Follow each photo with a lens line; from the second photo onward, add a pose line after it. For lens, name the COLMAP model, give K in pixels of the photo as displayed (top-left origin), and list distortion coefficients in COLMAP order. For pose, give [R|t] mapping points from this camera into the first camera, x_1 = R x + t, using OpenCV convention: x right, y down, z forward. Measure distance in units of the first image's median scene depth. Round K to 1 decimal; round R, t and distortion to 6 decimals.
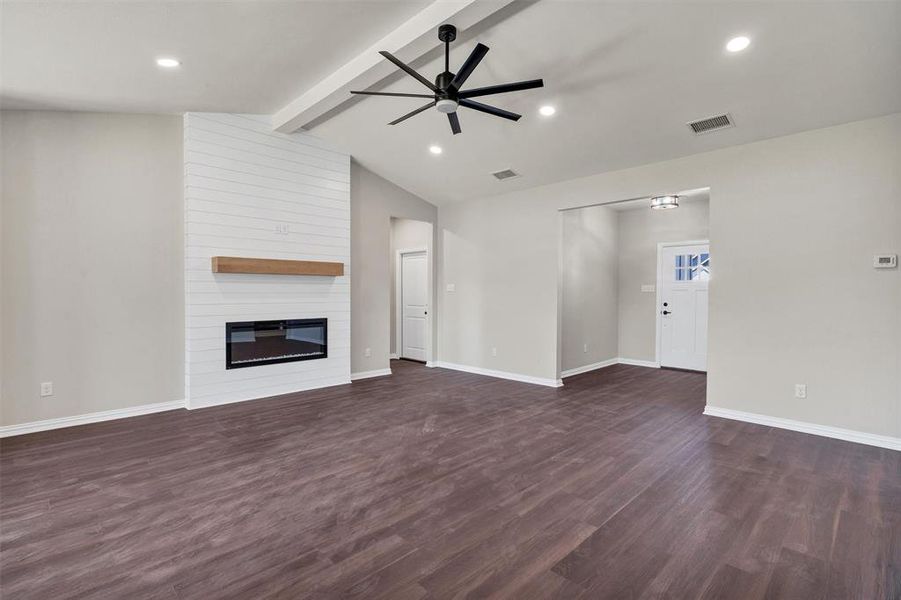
lens RADIAL K [[431.3, 0, 452.3], [0, 431.3, 296.4], [0, 0, 1]] dist [-0.001770, 0.000430]
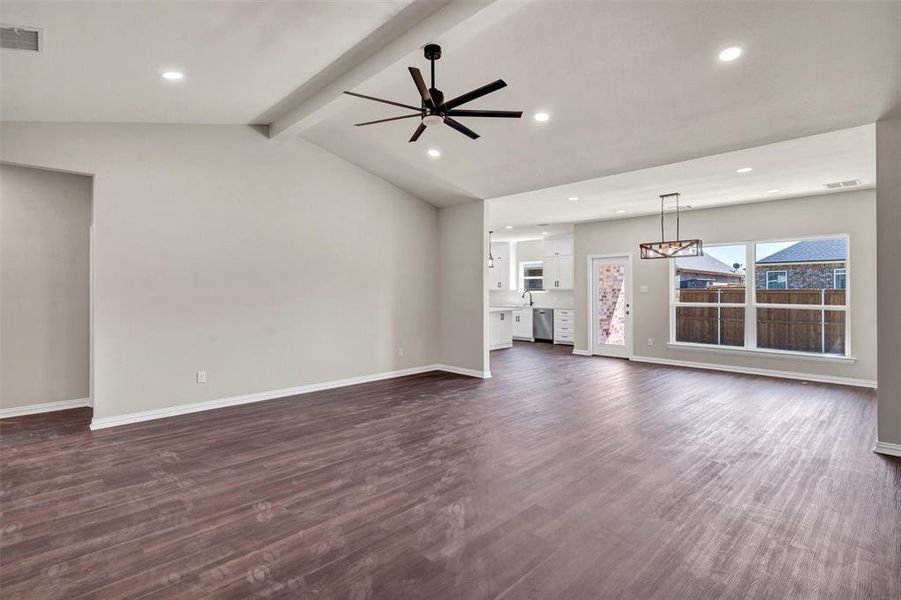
lens RADIAL K [[438.0, 0, 436.9], [0, 438.0, 287.4], [0, 0, 1]] dist [0.004402, -0.000422]
pose [[-0.999320, -0.001662, 0.036841, -0.046560], [-0.001598, 0.999997, 0.001764, -0.030024], [-0.036844, 0.001704, -0.999320, 1.554344]]
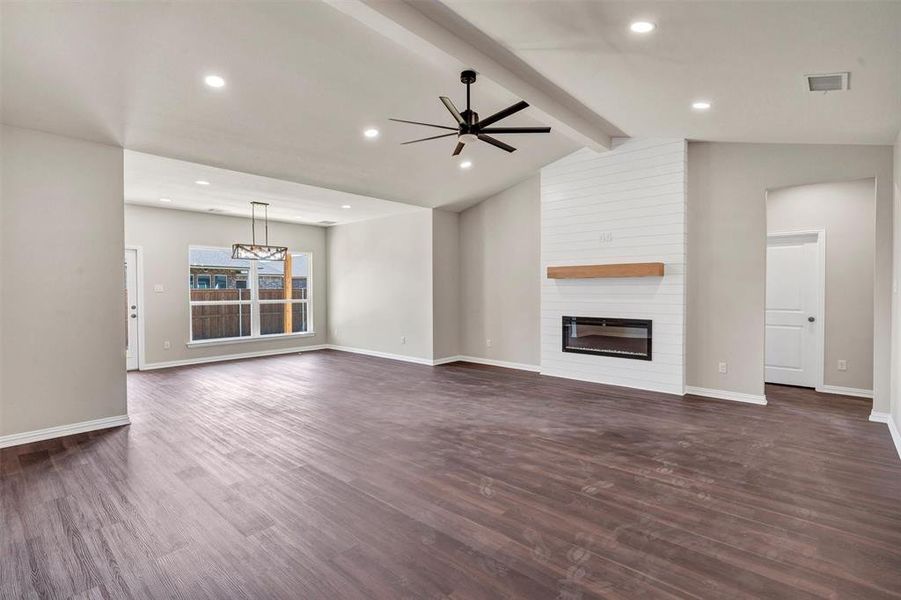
lens RADIAL K [[431.3, 0, 452.3], [0, 431.3, 296.4], [0, 0, 1]] dist [-0.001770, 0.000430]
pose [[0.044030, 0.011874, -0.998960, 0.879984], [-0.005306, 0.999918, 0.011651, -0.014984], [0.999016, 0.004788, 0.044089, 0.684379]]
